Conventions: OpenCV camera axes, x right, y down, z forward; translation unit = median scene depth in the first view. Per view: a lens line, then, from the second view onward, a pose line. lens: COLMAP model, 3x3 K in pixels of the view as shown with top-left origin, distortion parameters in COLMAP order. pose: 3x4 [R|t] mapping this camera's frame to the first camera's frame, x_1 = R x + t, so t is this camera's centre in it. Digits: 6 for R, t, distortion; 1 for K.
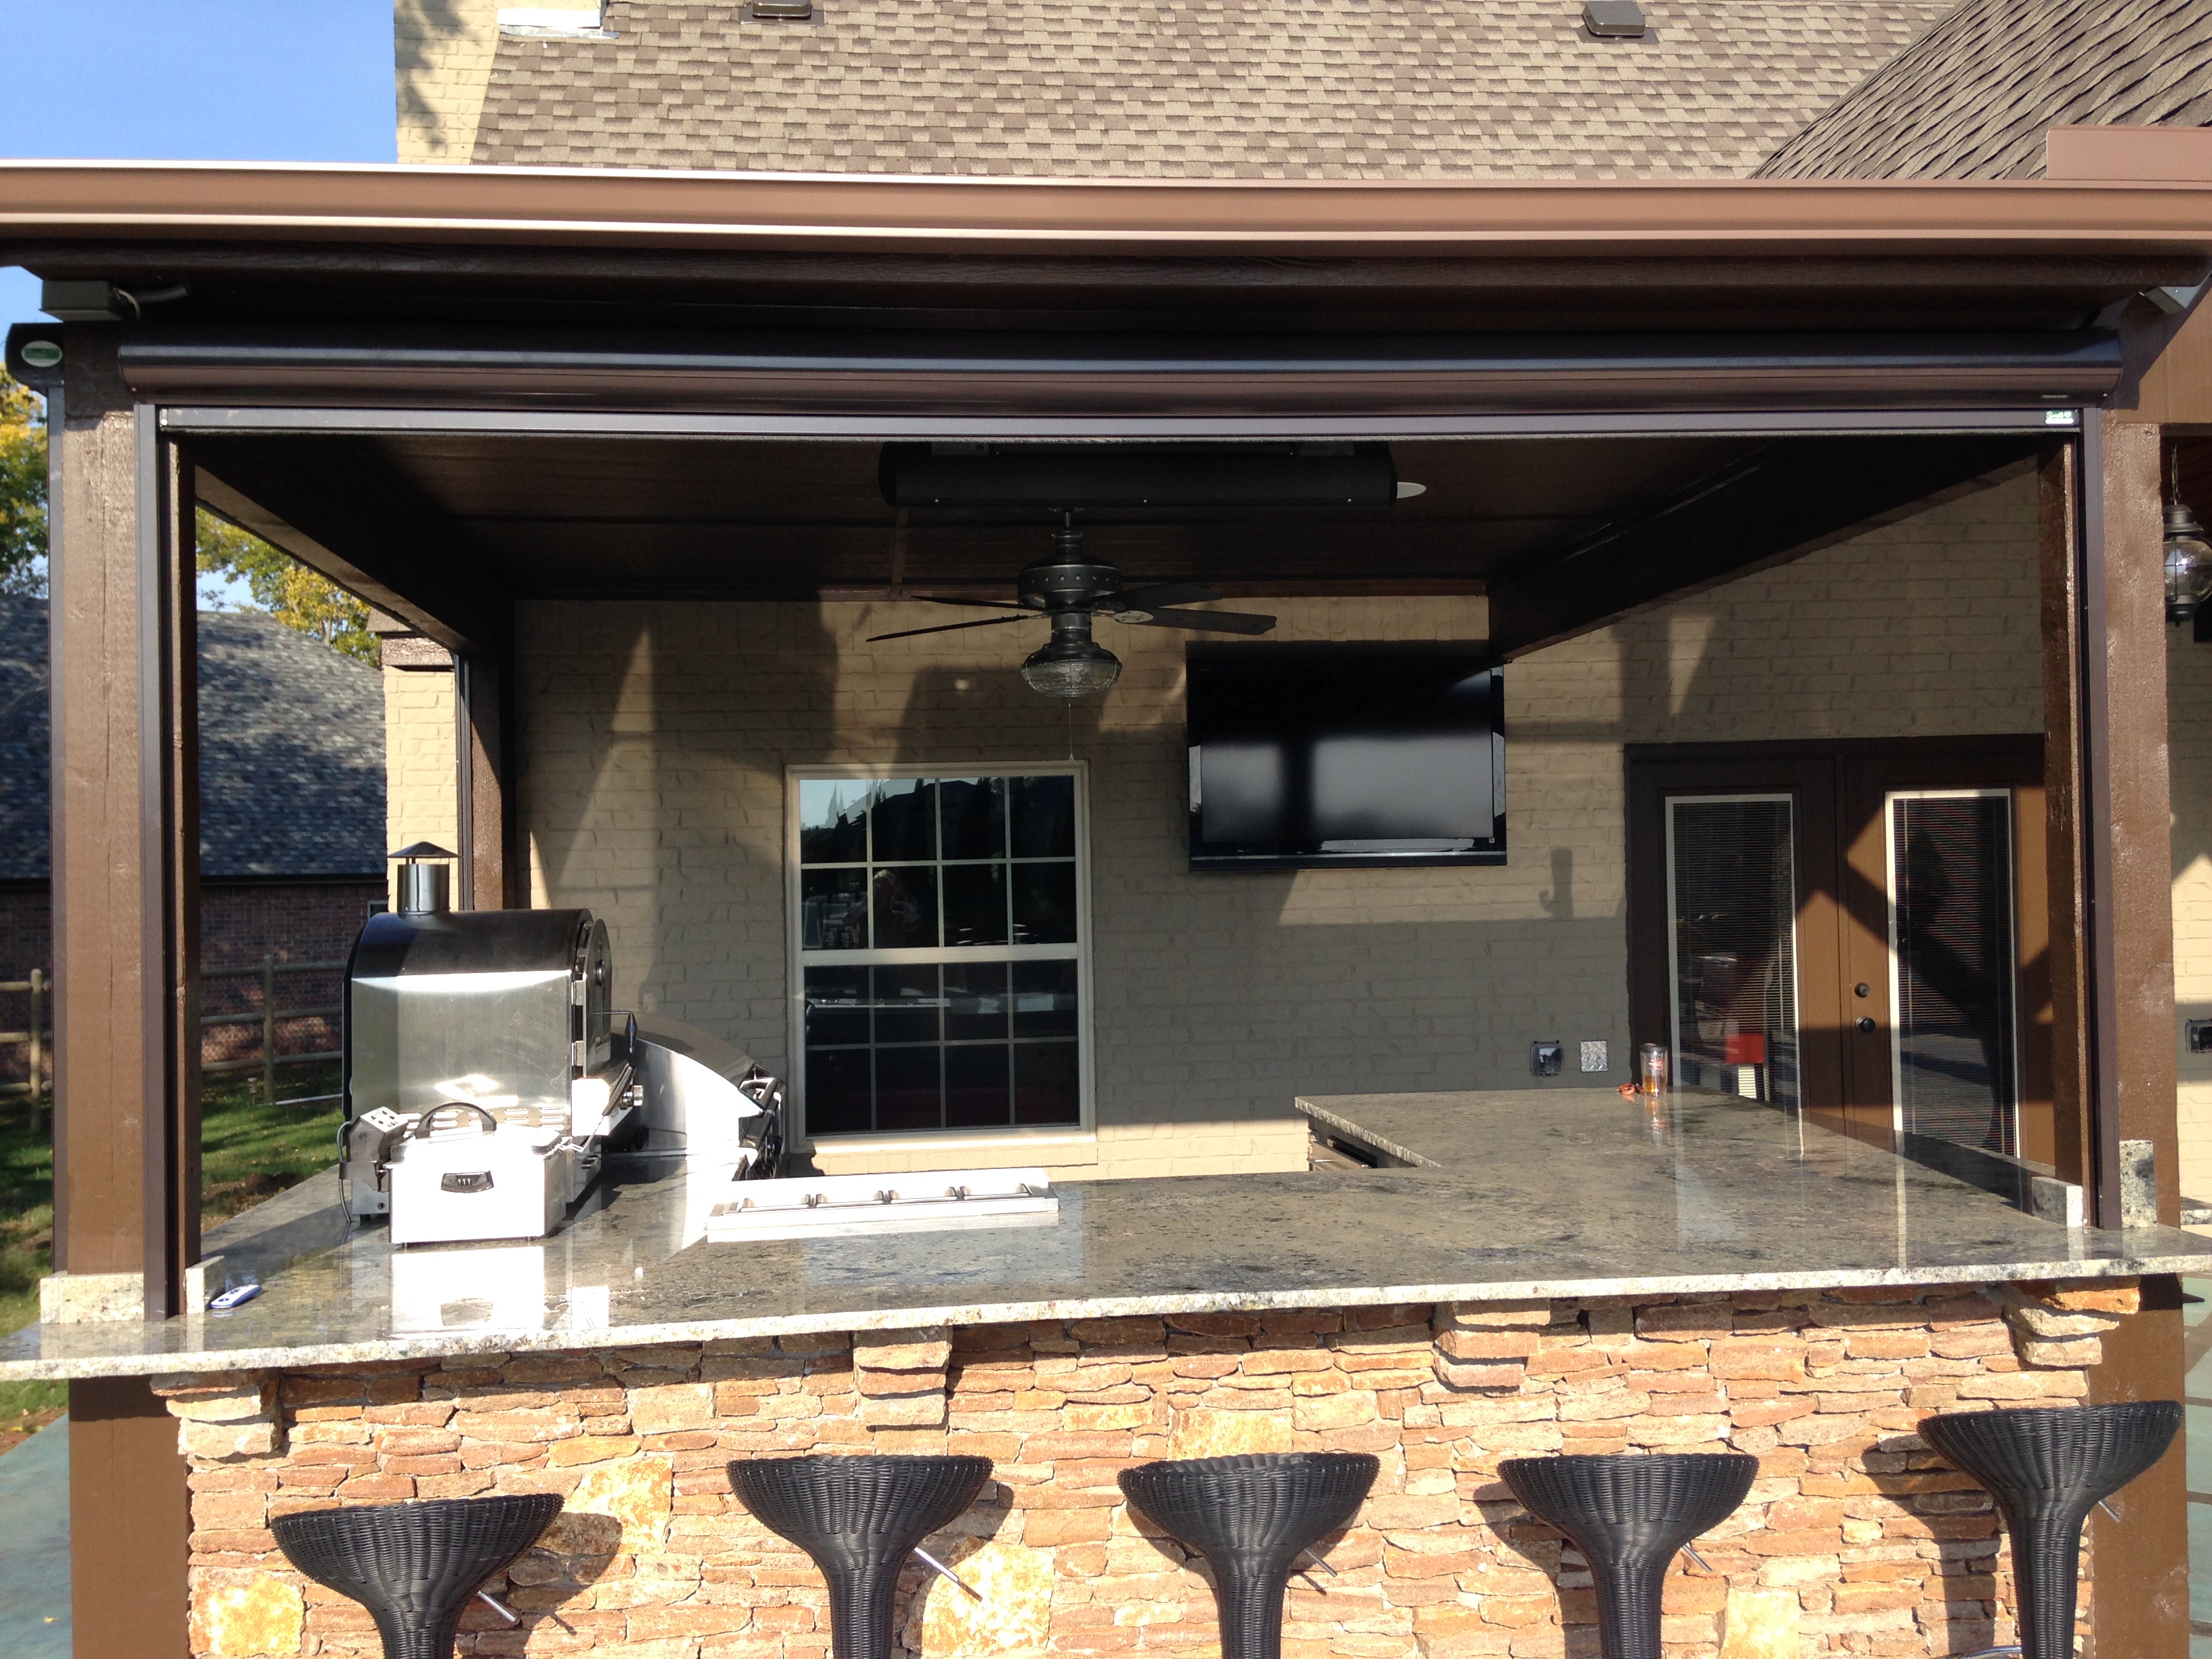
lens RADIAL K [[2006.5, 0, 1117.4], [0, 2006.5, 820.9], [0, 0, 1]] dist [0.082069, 0.000000]
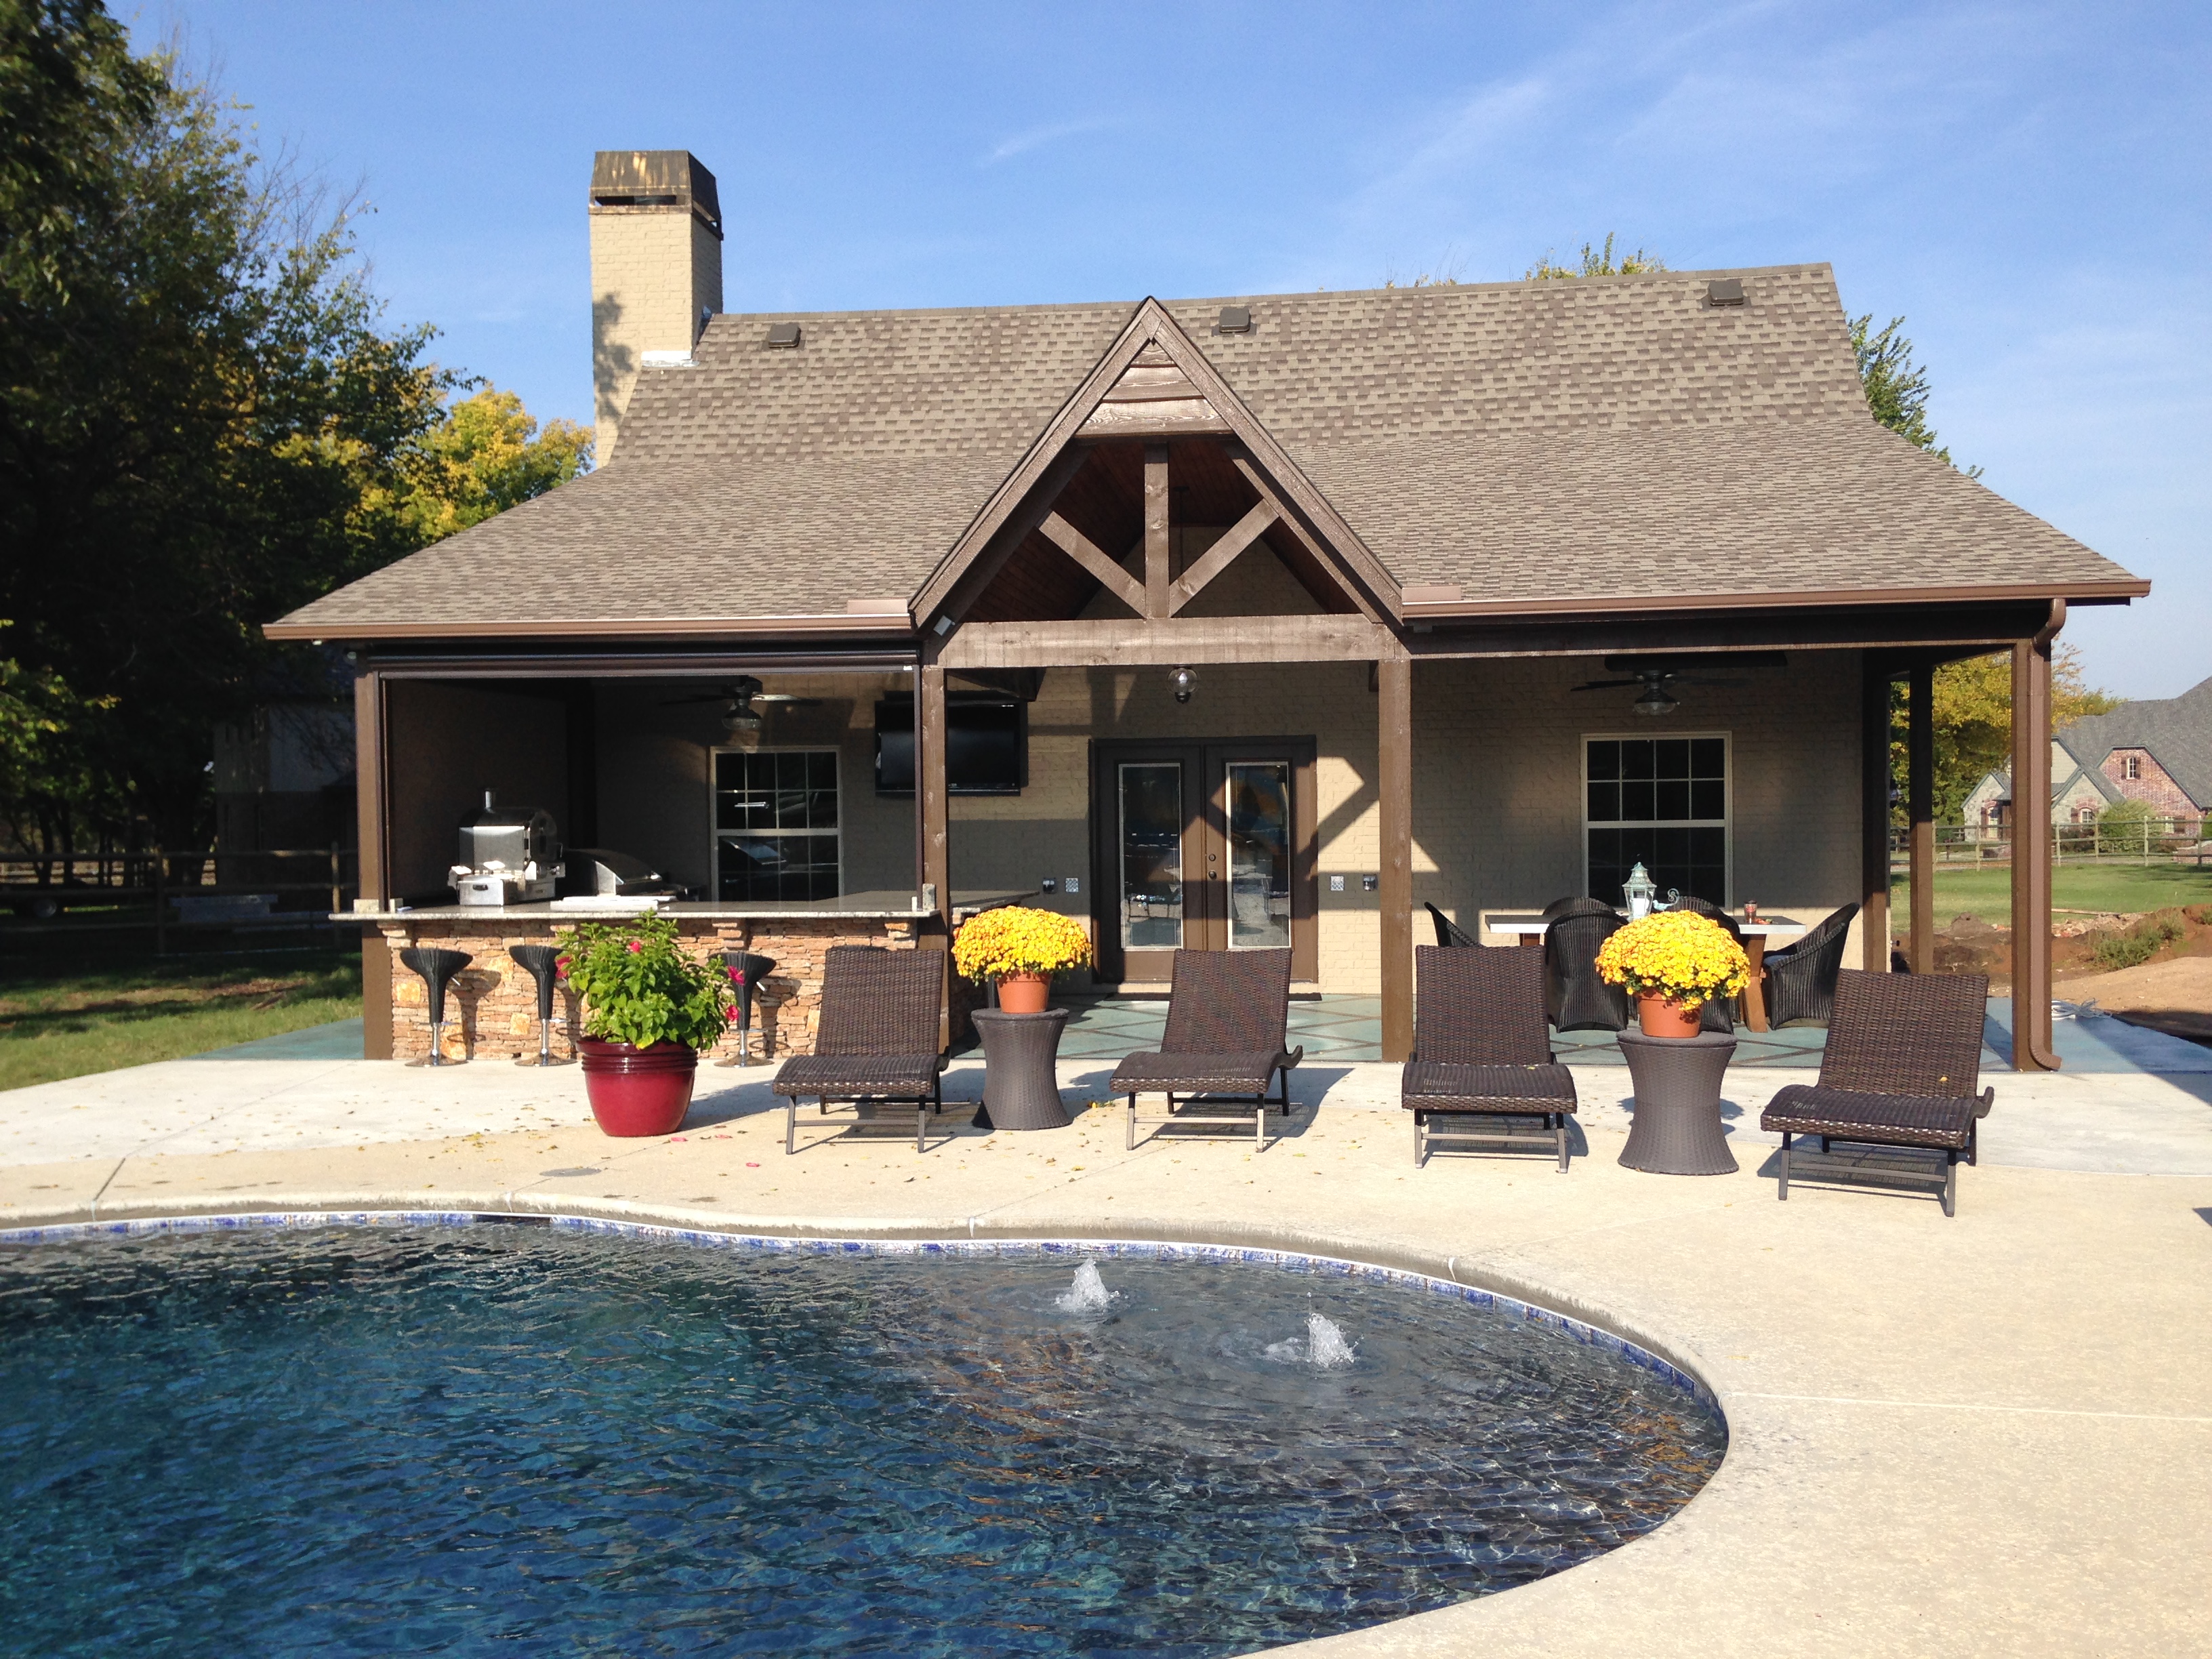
lens RADIAL K [[2006.5, 0, 1170.0], [0, 2006.5, 877.6], [0, 0, 1]] dist [0.082069, 0.000000]
pose [[0.977200, 0.022121, -0.211165, 0.771787], [-0.006811, 0.997312, 0.072957, -0.047730], [0.212211, -0.069856, 0.974724, -1.041140]]
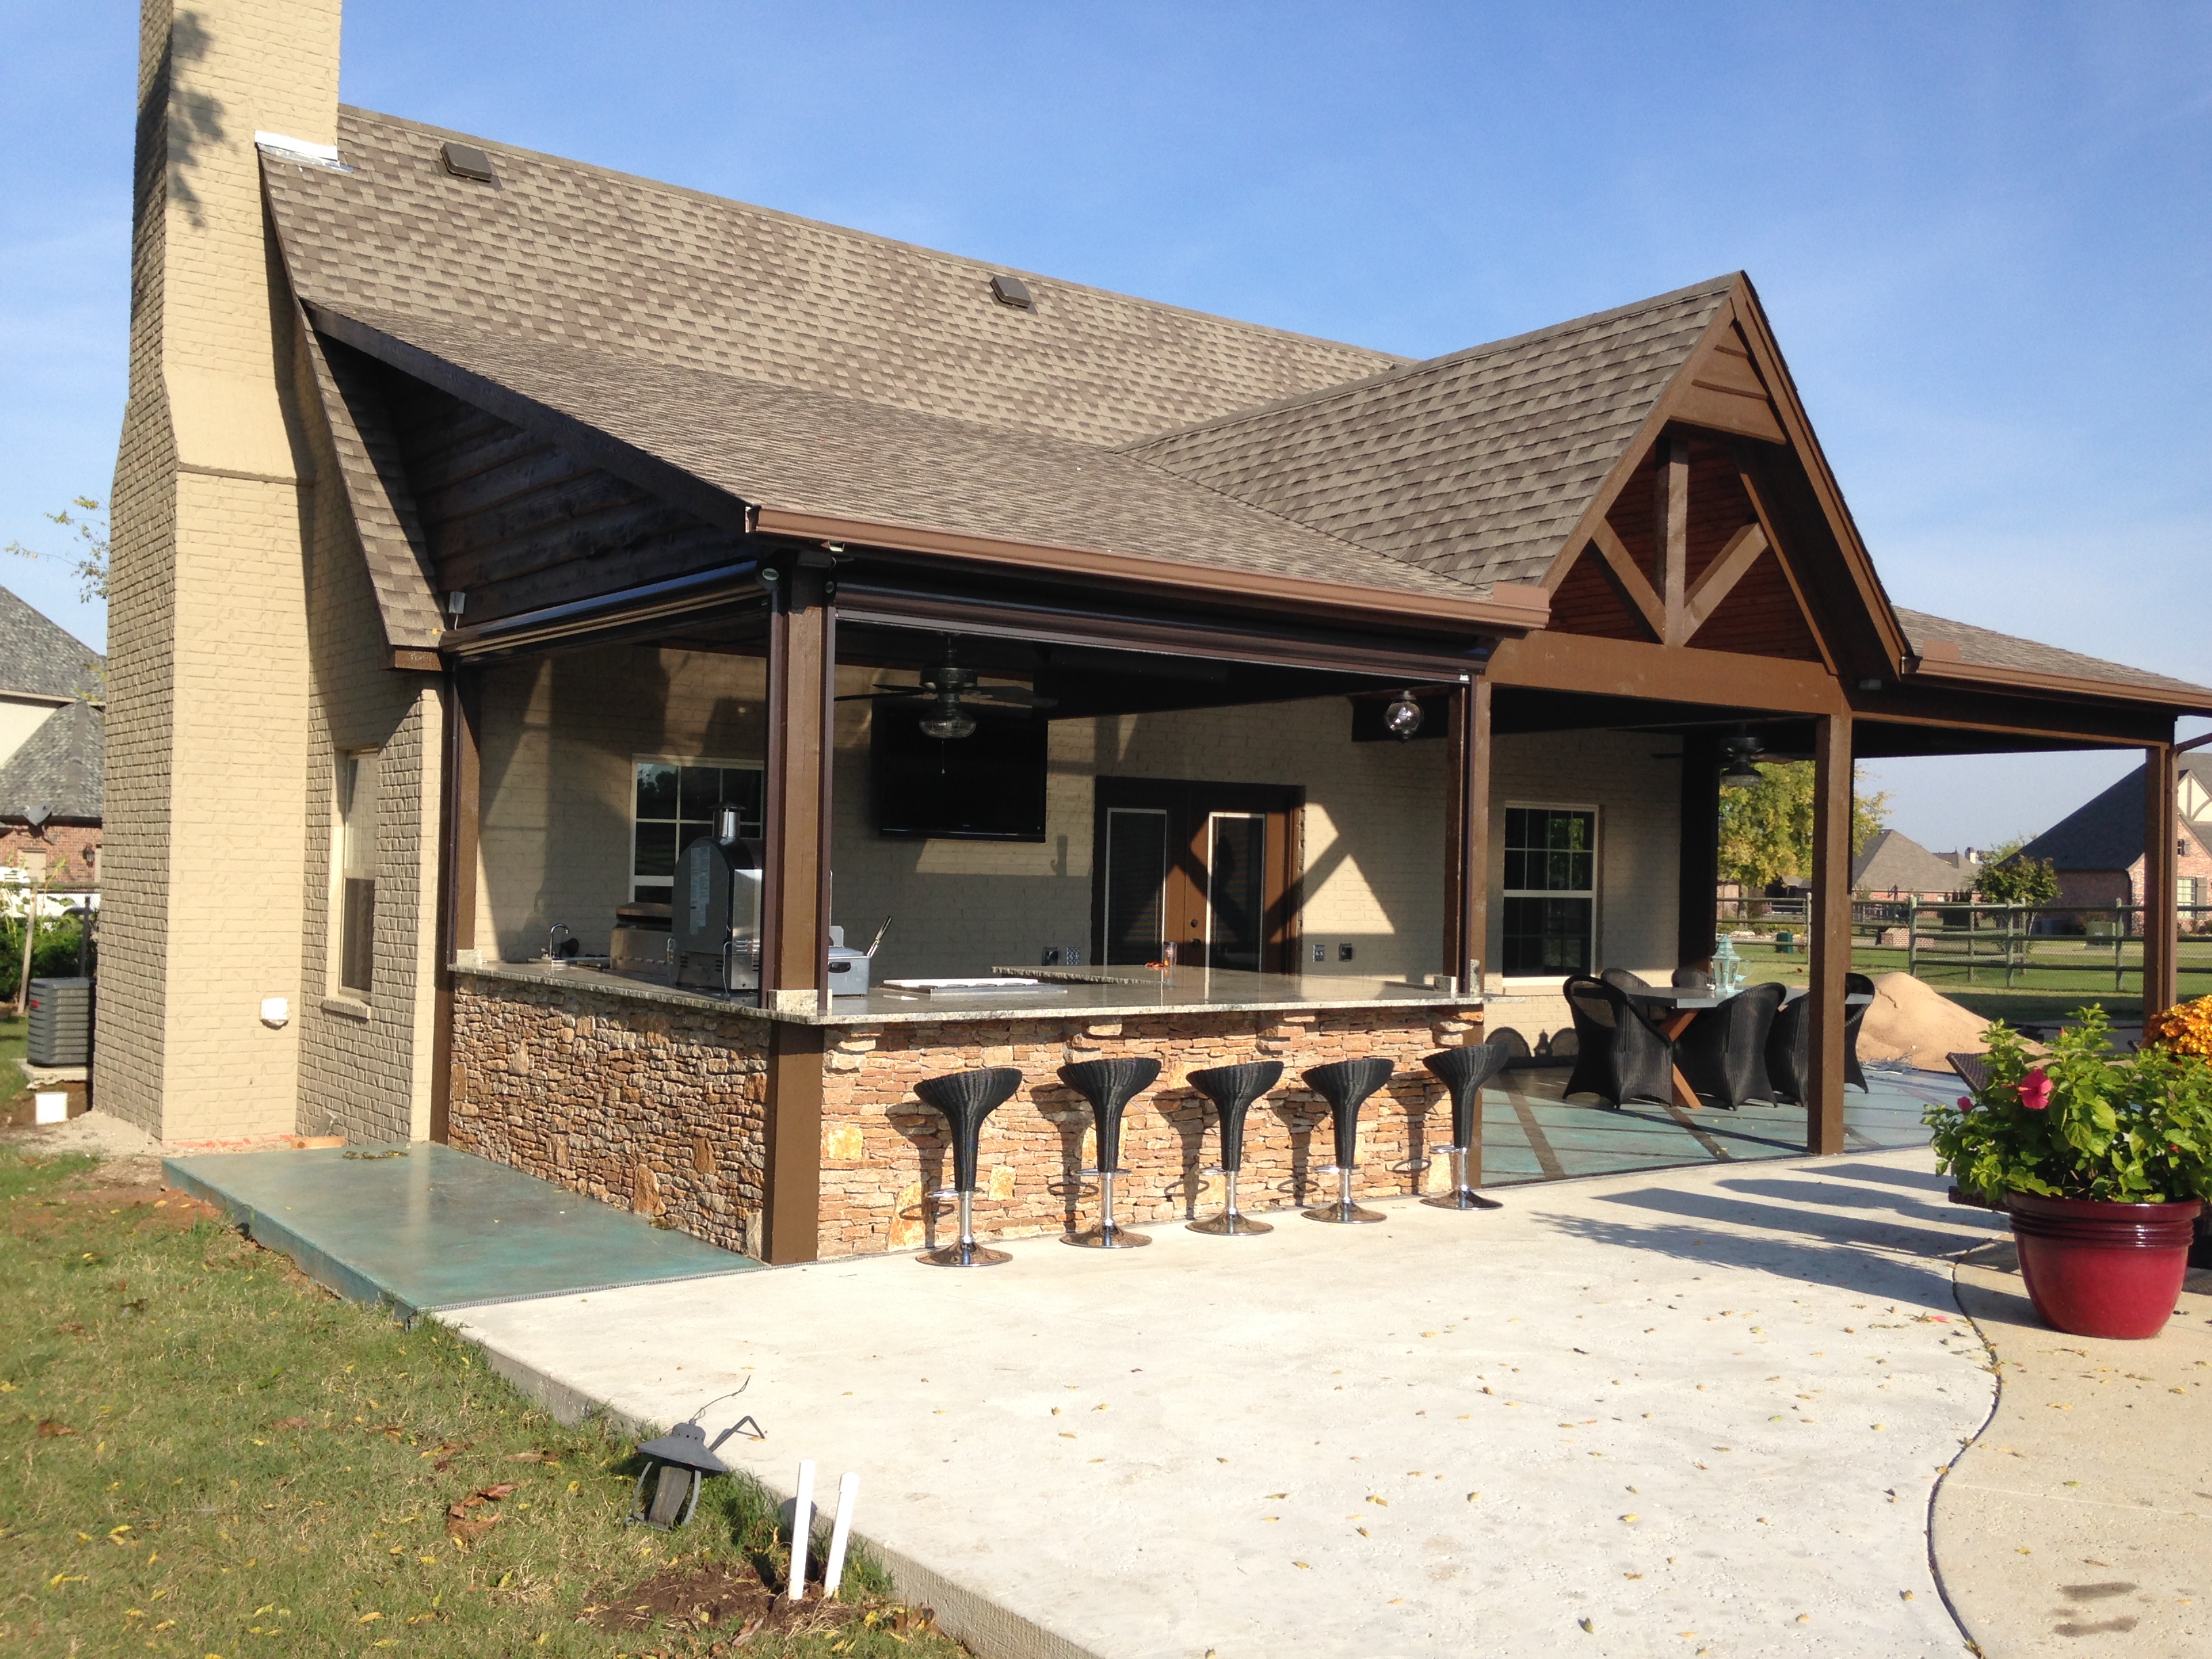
lens RADIAL K [[2006.5, 0, 1086.3], [0, 2006.5, 842.4], [0, 0, 1]] dist [0.082069, 0.000000]
pose [[0.867912, 0.049975, 0.494198, -0.575514], [-0.057461, 0.998348, -0.000043, 0.018351], [-0.493384, -0.028359, 0.869349, -0.463044]]
